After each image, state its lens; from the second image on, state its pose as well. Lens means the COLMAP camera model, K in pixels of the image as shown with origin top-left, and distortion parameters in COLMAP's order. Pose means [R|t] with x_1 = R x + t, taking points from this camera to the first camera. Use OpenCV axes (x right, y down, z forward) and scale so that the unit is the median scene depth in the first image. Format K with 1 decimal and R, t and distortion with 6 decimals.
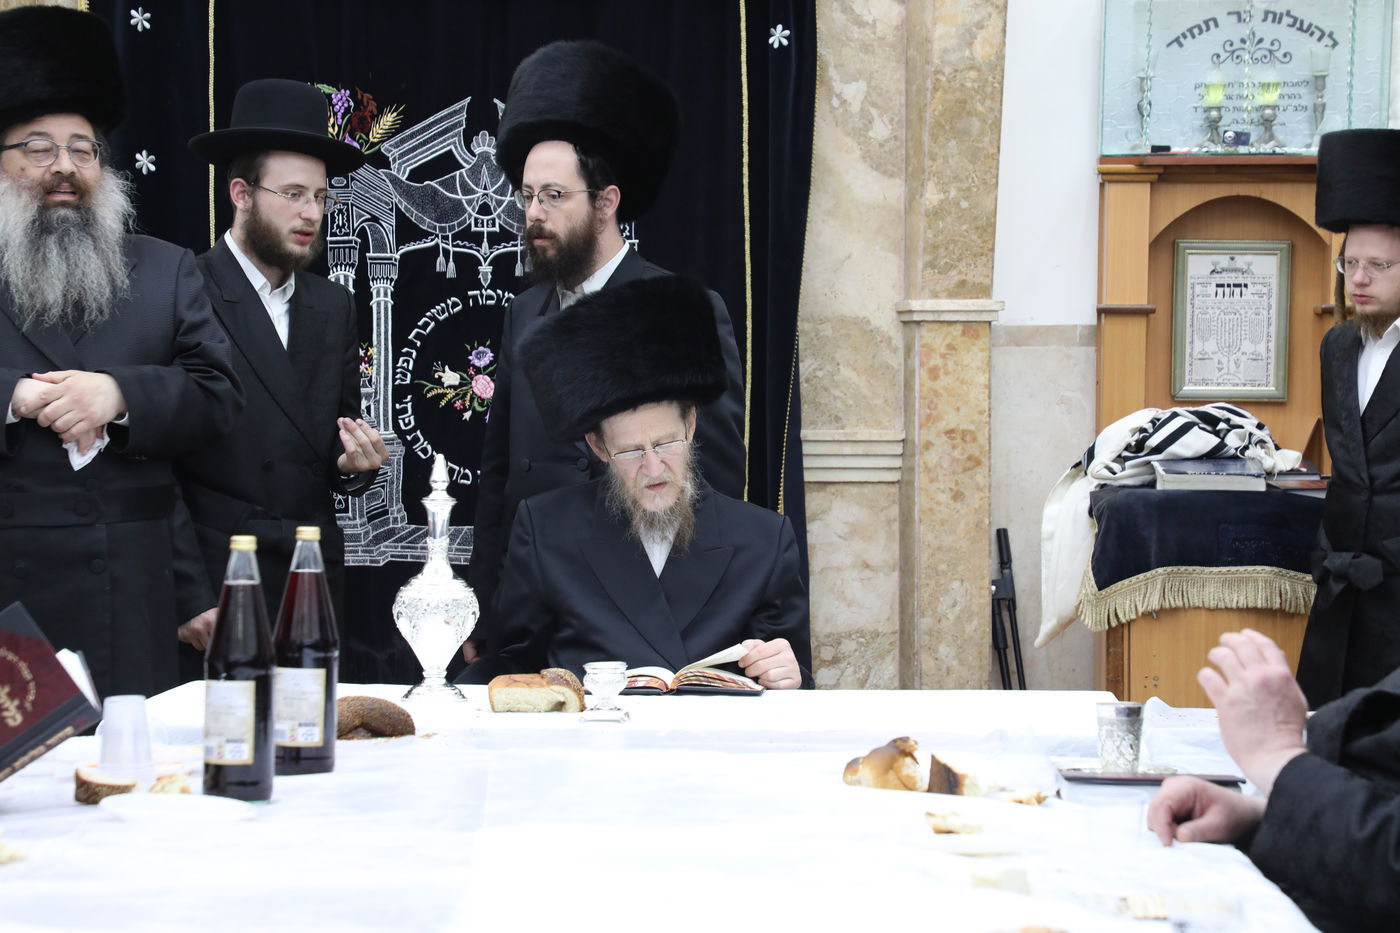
lens RADIAL K [[4116.3, 0, 700.0], [0, 4116.3, 466.5], [0, 0, 1]] dist [0.720108, 0.620425]
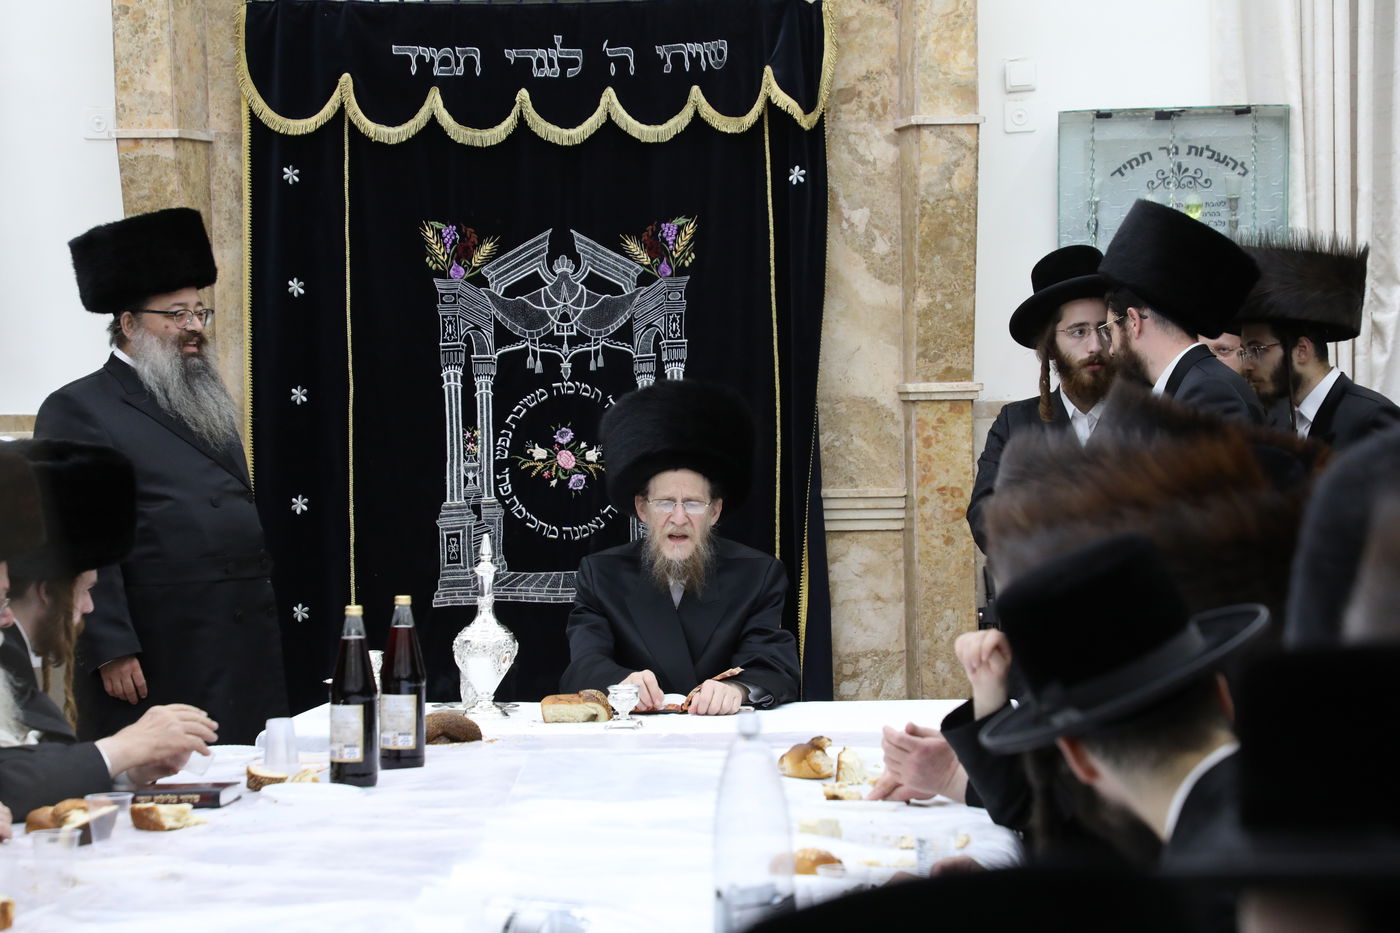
lens RADIAL K [[4258.9, 0, 686.1], [0, 4258.9, 465.1], [0, 0, 1]] dist [0.764724, 1.302774]
pose [[0.998669, -0.019315, -0.047820, 0.045196], [0.019364, 0.999812, 0.000560, -0.017739], [0.047800, -0.001485, 0.998856, -0.283343]]
